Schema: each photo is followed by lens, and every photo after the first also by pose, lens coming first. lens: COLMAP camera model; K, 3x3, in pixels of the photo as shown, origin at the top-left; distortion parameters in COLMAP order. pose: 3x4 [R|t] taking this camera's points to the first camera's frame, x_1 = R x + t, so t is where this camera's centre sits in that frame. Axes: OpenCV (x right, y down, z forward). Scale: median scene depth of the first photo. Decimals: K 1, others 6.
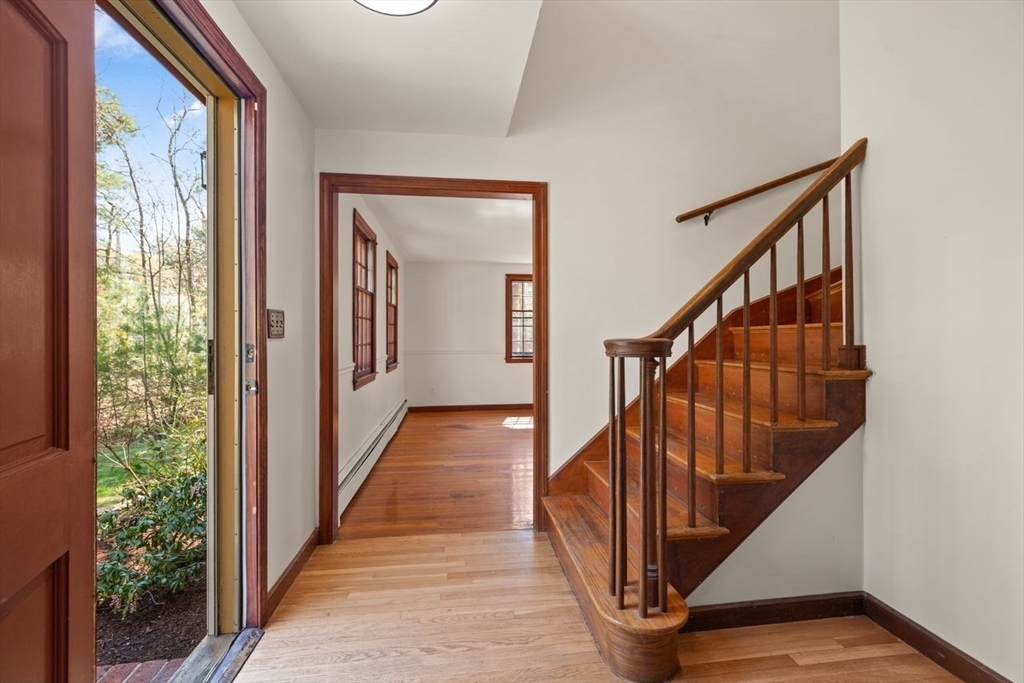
lens RADIAL K [[465.7, 0, 513.8], [0, 465.7, 343.8], [0, 0, 1]] dist [0.005018, -0.000378]
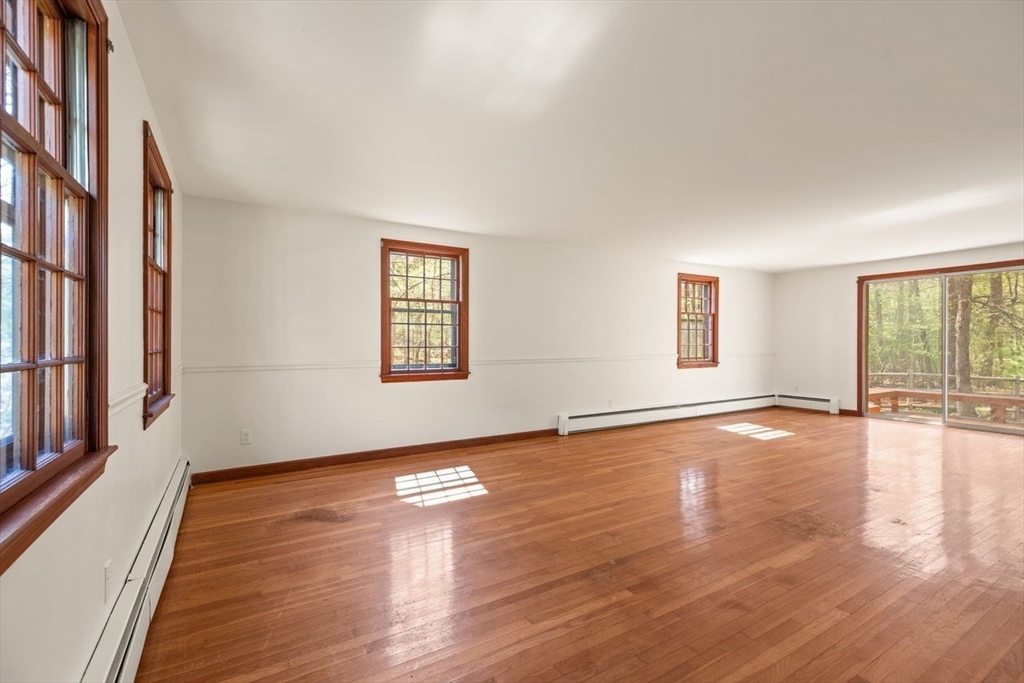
lens RADIAL K [[465.7, 0, 513.8], [0, 465.7, 343.8], [0, 0, 1]] dist [0.005018, -0.000378]
pose [[0.915209, -0.001760, 0.402977, -0.121522], [0.006695, 0.999919, -0.010838, -0.003175], [-0.402925, 0.012617, 0.915146, 0.425624]]
